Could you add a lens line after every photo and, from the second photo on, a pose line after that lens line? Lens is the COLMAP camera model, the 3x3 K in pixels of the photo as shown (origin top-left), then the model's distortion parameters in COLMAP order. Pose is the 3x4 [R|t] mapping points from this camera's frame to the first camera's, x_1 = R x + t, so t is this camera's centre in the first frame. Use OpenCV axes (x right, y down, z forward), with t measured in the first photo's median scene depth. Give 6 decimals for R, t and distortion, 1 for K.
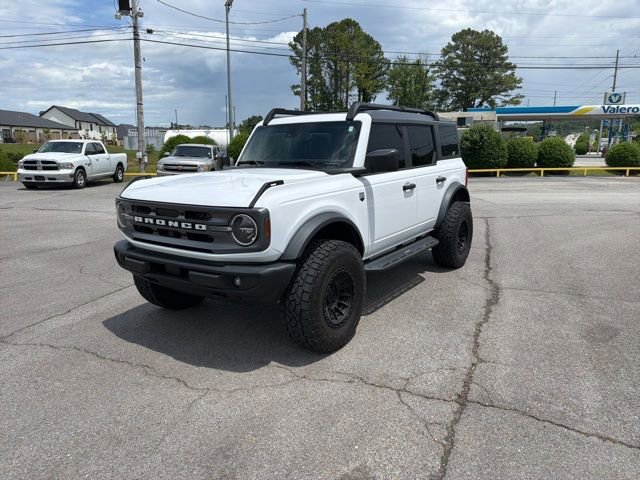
lens RADIAL K [[448.3, 0, 323.4], [0, 448.3, 242.3], [0, 0, 1]] dist [0.048525, -0.070070]
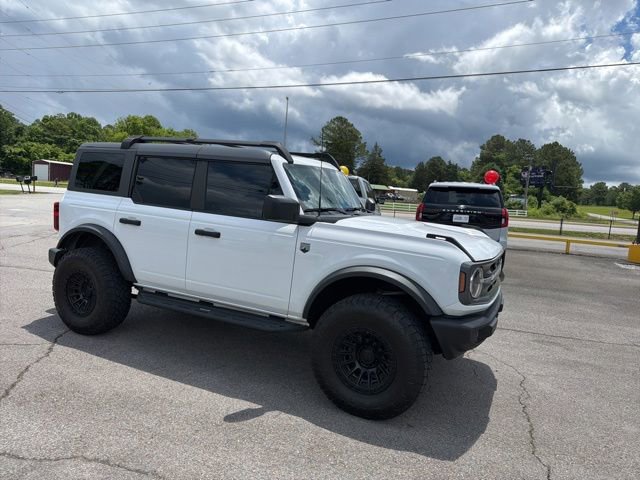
lens RADIAL K [[450.6, 0, 321.9], [0, 450.6, 231.2], [0, 0, 1]] dist [0.032929, -0.045247]
pose [[-0.144689, -0.089584, 0.985414, -0.200042], [0.136583, 0.984552, 0.109560, -0.046800], [-0.980005, 0.150443, -0.130218, 0.226130]]
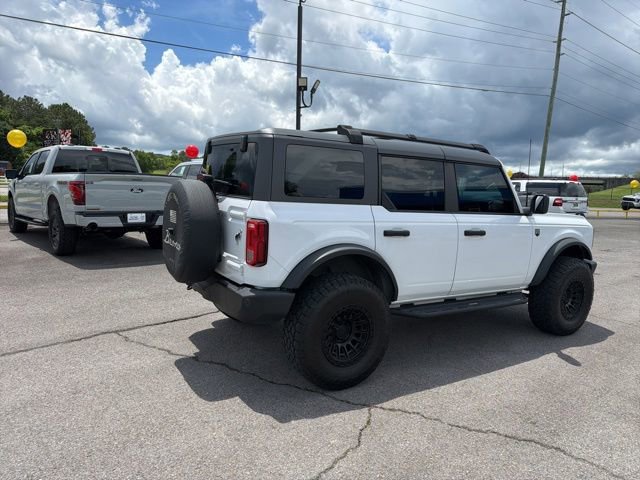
lens RADIAL K [[449.6, 0, 320.4], [0, 449.6, 236.4], [0, 0, 1]] dist [0.041499, -0.057866]
pose [[-0.913348, -0.081894, 0.398860, -0.041638], [0.044778, 0.953423, 0.298295, -0.088916], [-0.404711, 0.290308, -0.867139, 0.429672]]
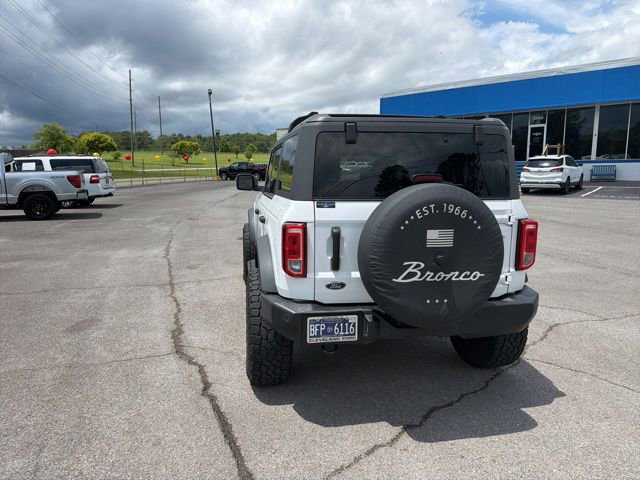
lens RADIAL K [[448.2, 0, 320.6], [0, 448.2, 240.5], [0, 0, 1]] dist [0.069950, -0.092526]
pose [[-0.710766, 0.117885, -0.693480, 0.163816], [-0.137804, 0.943420, 0.301611, -0.079165], [0.689798, 0.309939, -0.654305, 0.363243]]
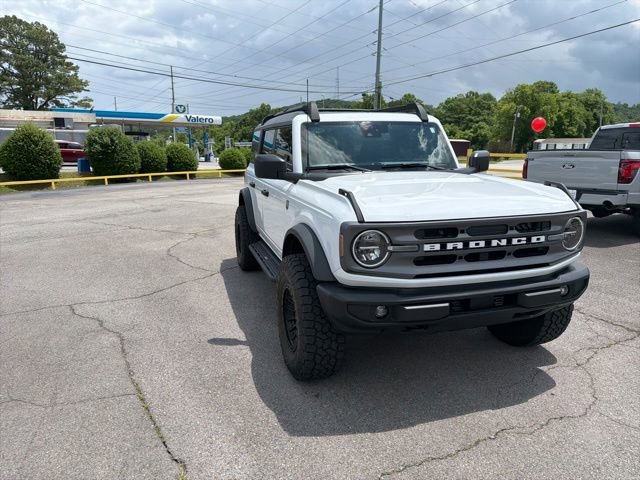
lens RADIAL K [[448.9, 0, 322.5], [0, 448.9, 241.2], [0, 0, 1]] dist [0.033789, -0.041893]
pose [[0.625167, -0.148780, 0.766179, -0.163542], [0.158163, 0.985445, 0.062305, -0.020417], [-0.764297, 0.082230, 0.639600, 0.103888]]
